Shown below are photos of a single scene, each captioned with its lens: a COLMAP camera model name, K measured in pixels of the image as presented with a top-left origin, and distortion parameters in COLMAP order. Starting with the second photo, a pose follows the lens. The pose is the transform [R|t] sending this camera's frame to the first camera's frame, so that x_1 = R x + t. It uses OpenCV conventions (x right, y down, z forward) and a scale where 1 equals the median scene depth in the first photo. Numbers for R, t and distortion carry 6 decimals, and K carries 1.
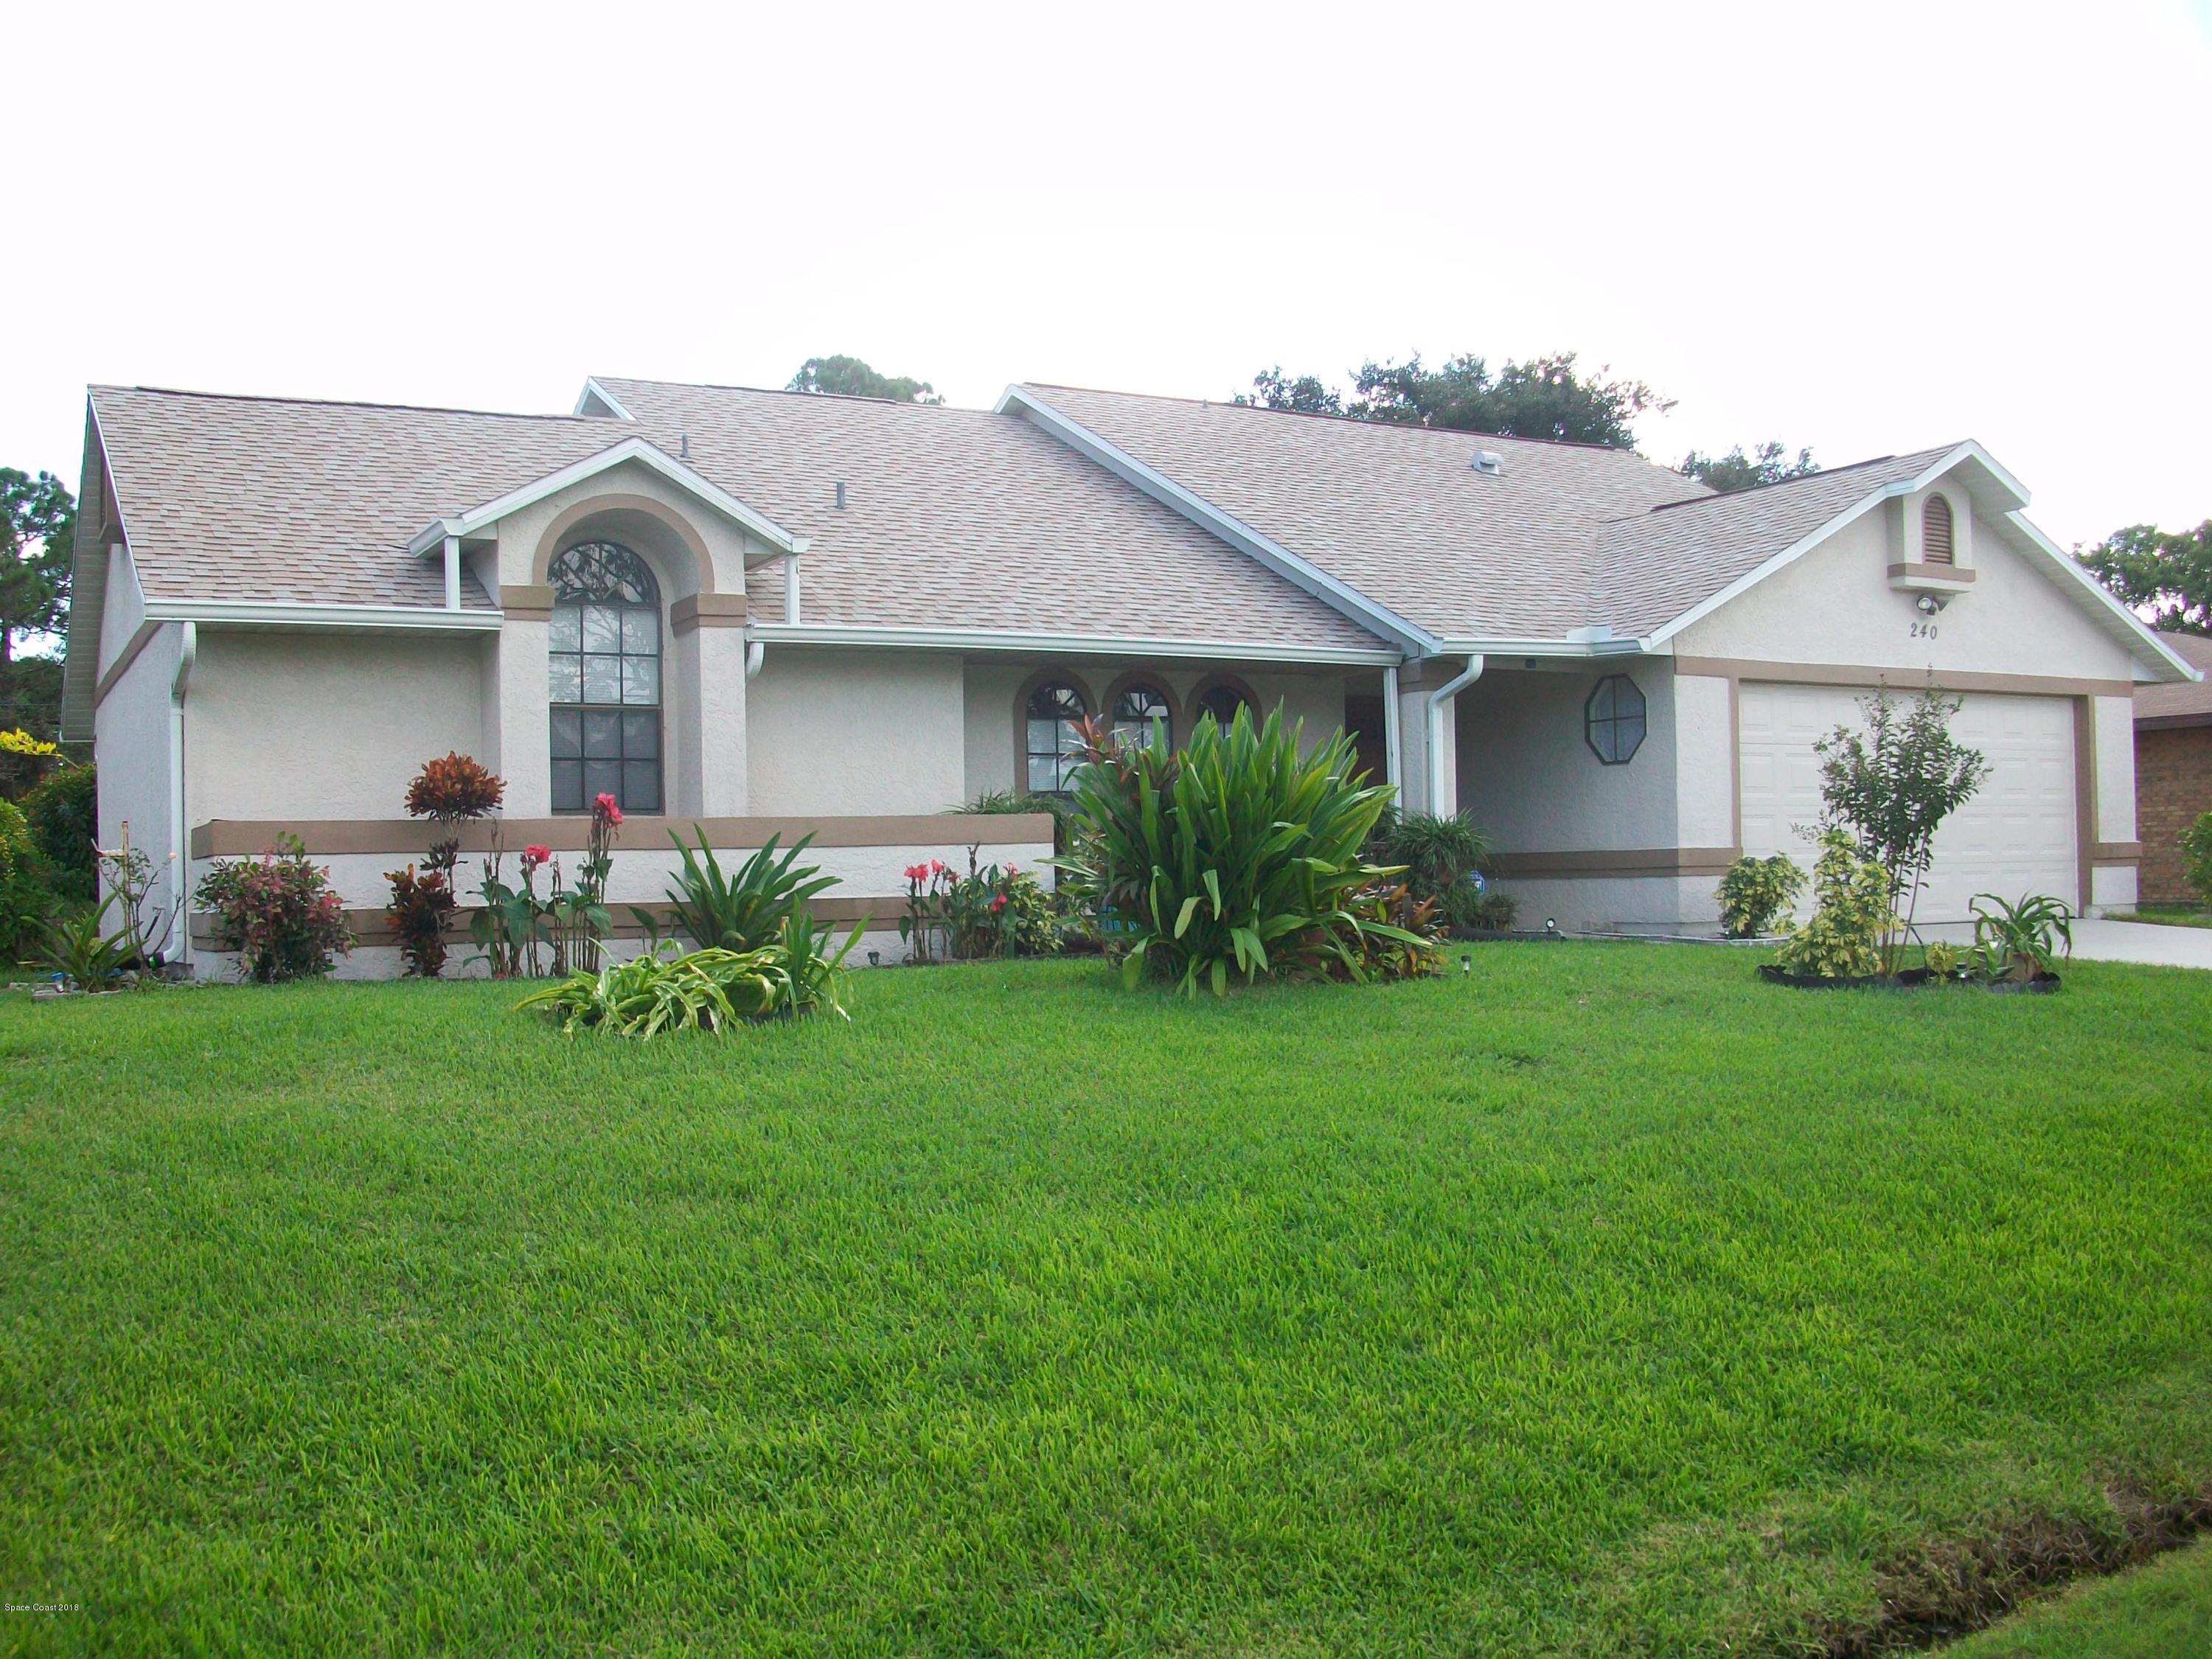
lens RADIAL K [[2080.7, 0, 1106.0], [0, 2080.7, 829.5], [0, 0, 1]] dist [-0.112027, 0.007574]
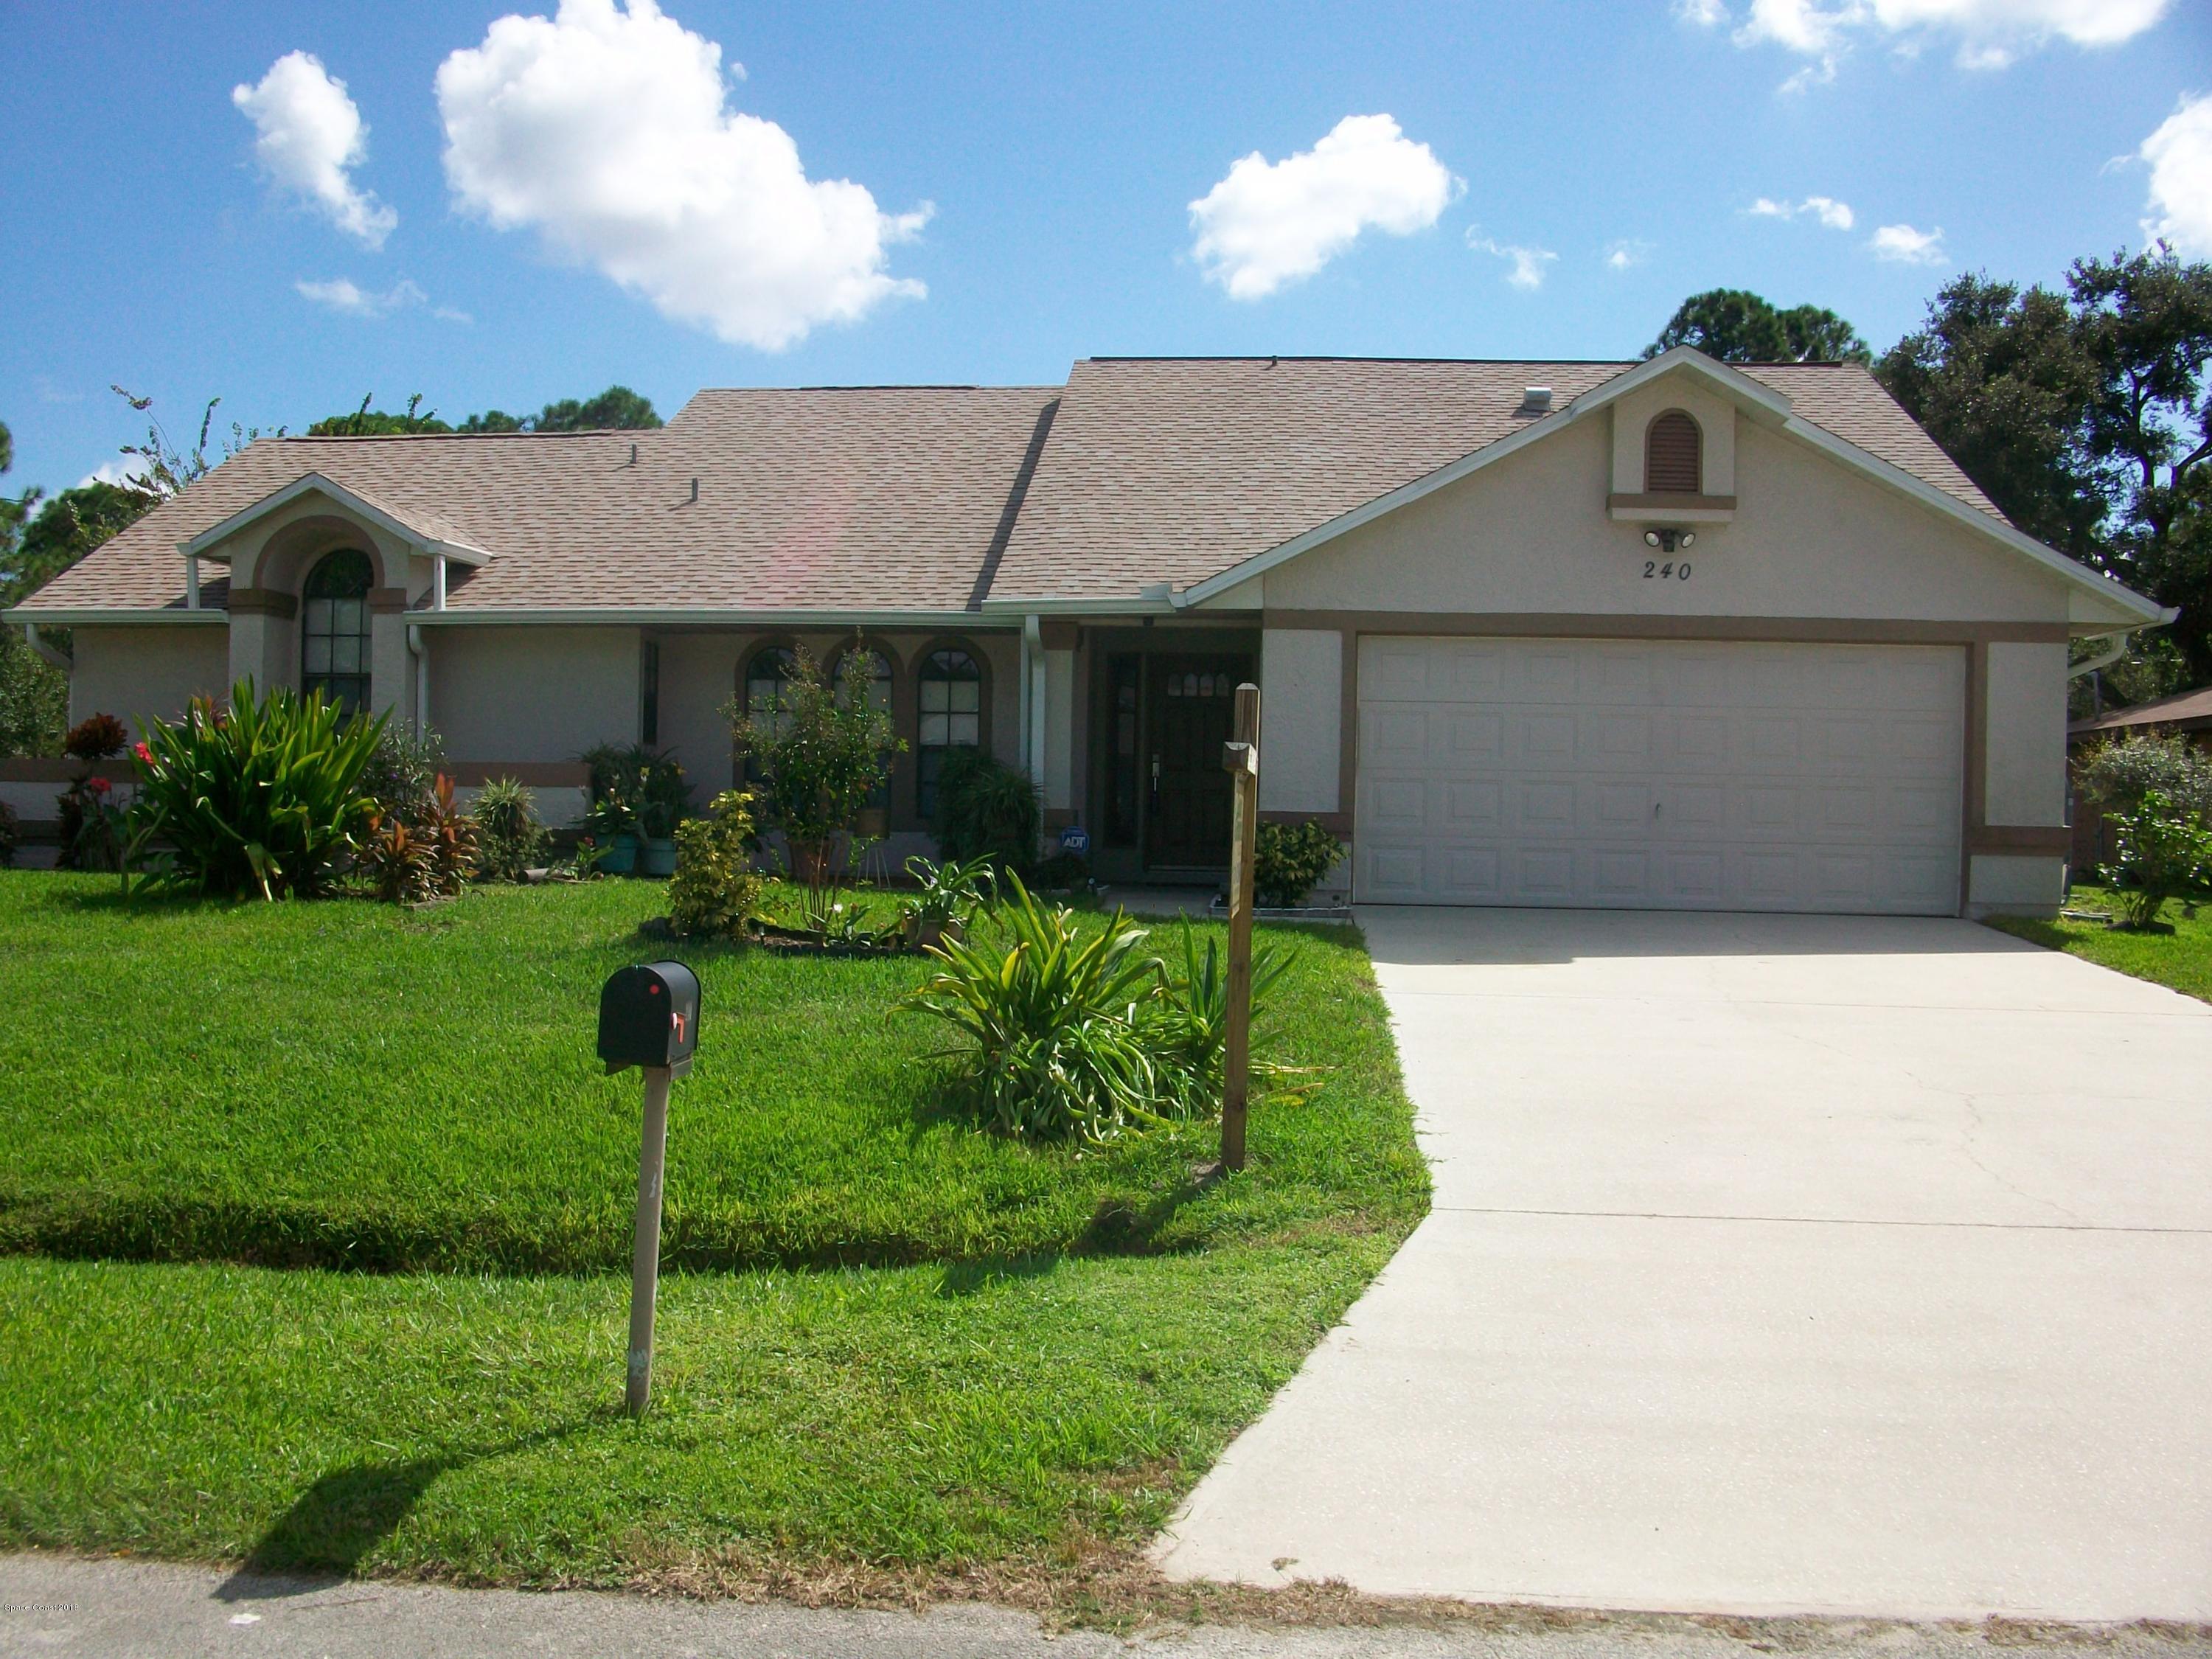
lens RADIAL K [[2145.6, 0, 1106.0], [0, 2145.6, 829.5], [0, 0, 1]] dist [-0.112782, 0.011535]
pose [[0.828087, 0.033966, -0.559570, 0.721886], [-0.021949, 0.999362, 0.028181, -0.008345], [0.560170, -0.011055, 0.828304, 0.128092]]
